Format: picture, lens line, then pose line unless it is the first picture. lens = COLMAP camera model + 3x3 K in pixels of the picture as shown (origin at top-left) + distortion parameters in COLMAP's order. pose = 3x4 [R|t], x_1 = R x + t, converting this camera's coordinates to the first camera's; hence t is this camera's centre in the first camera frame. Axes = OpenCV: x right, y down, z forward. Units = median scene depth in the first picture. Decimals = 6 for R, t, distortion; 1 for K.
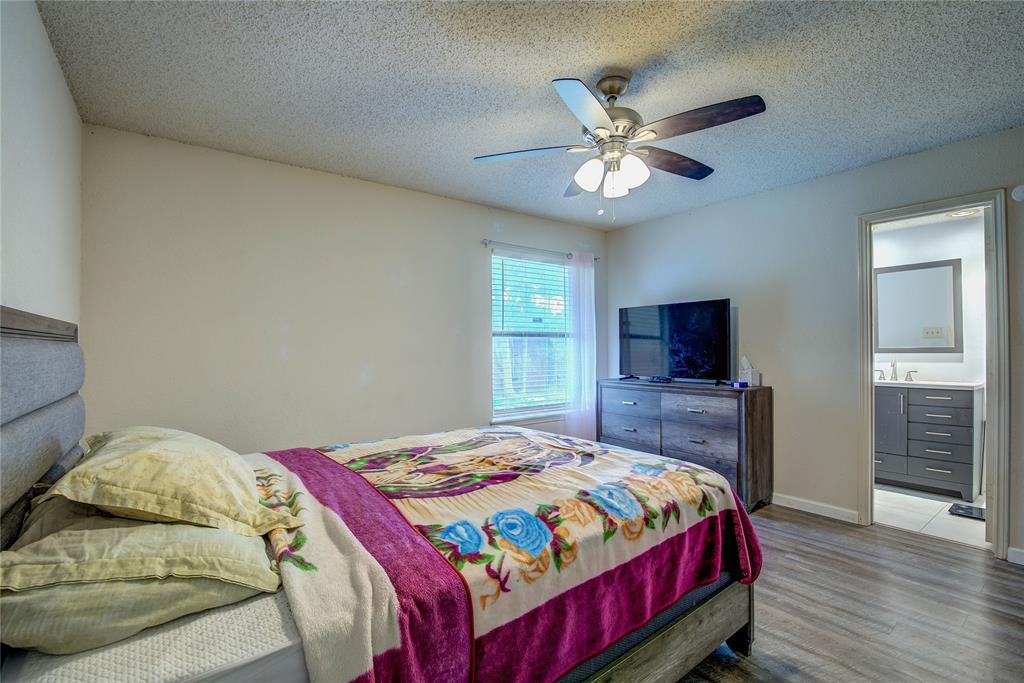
lens RADIAL K [[467.9, 0, 518.5], [0, 467.9, 346.0], [0, 0, 1]] dist [-0.025949, 0.004204]
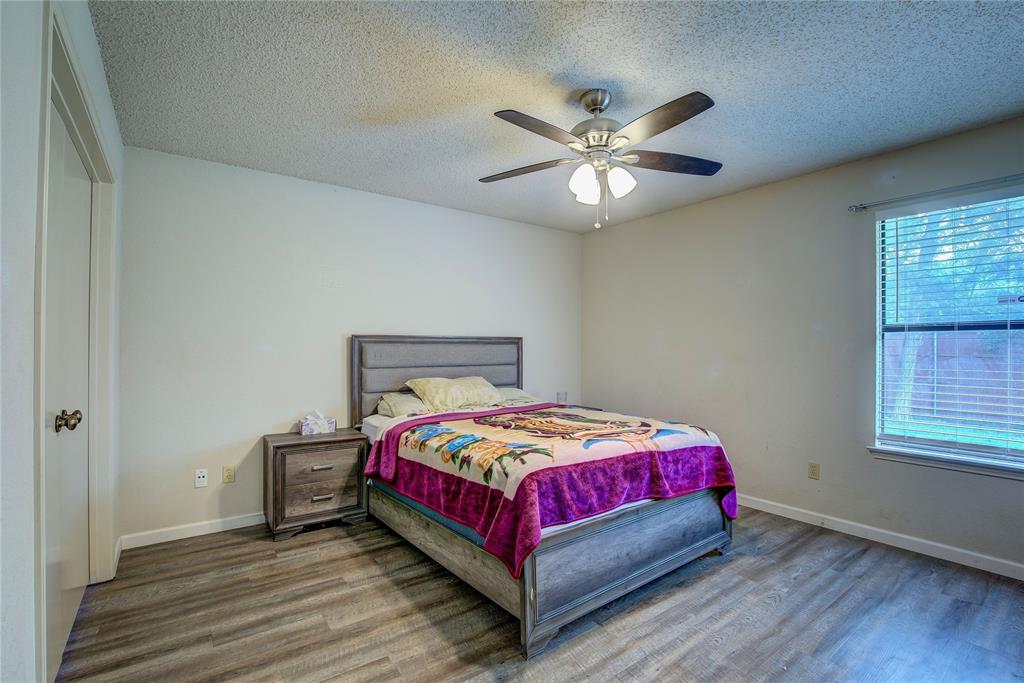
lens RADIAL K [[467.9, 0, 517.5], [0, 467.9, 345.4], [0, 0, 1]] dist [-0.025949, 0.004204]
pose [[-0.004980, 0.000210, -0.999988, 1.085624], [0.001451, 0.999999, 0.000203, -0.000260], [0.999987, -0.001450, -0.004980, 0.717540]]
